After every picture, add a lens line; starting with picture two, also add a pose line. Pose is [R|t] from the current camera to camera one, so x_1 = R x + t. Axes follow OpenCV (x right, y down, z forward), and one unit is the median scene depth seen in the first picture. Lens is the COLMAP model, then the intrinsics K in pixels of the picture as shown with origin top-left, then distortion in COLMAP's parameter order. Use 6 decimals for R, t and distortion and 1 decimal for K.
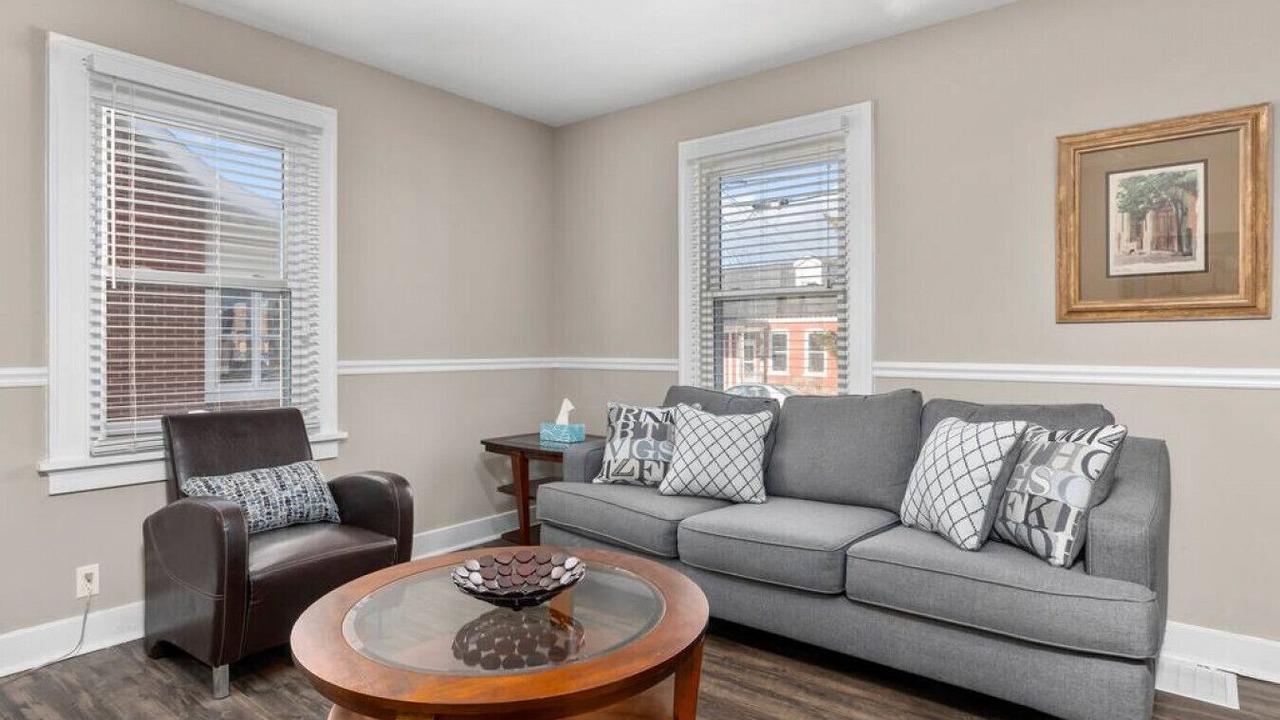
lens RADIAL K [[715.8, 0, 639.8], [0, 715.8, 343.6], [0, 0, 1]] dist [-0.000669, -0.000629]
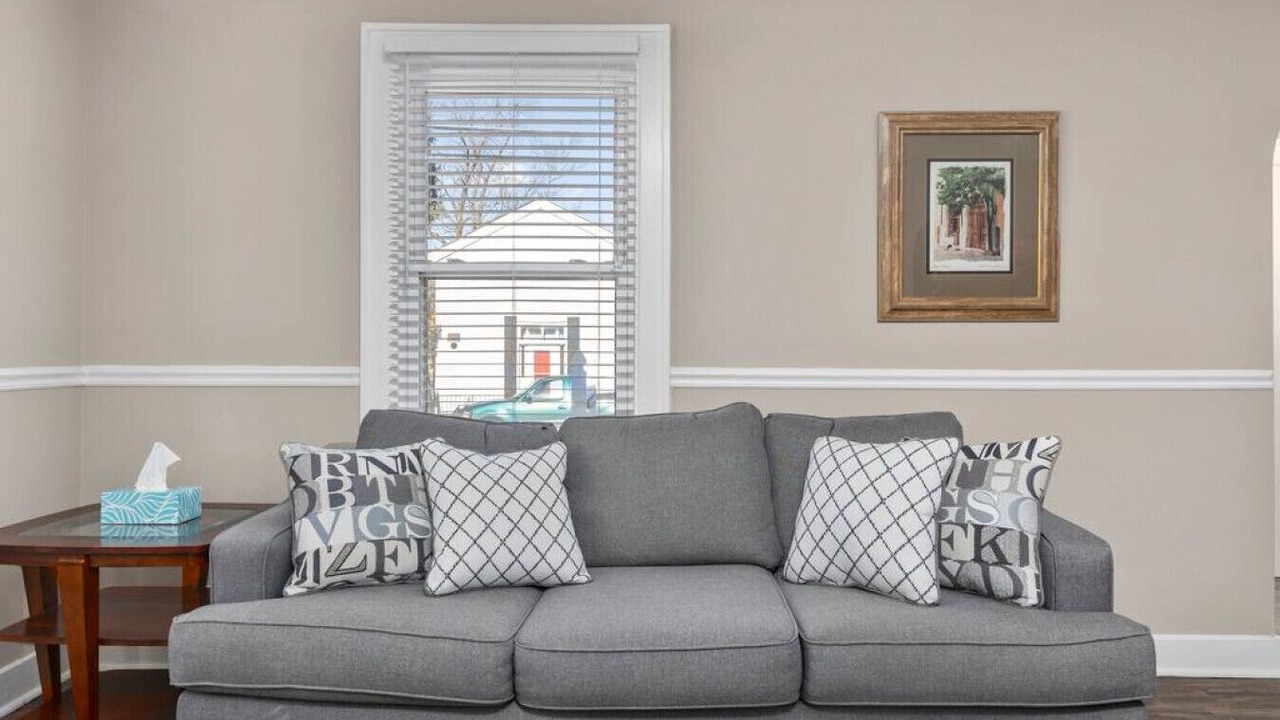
lens RADIAL K [[836.1, 0, 640.1], [0, 836.1, 342.9], [0, 0, 1]] dist [0.004934, 0.000828]
pose [[0.778807, 0.004557, 0.627247, -0.310174], [-0.005044, 0.999987, -0.001002, 0.000020], [-0.627244, -0.002384, 0.778820, 0.396569]]
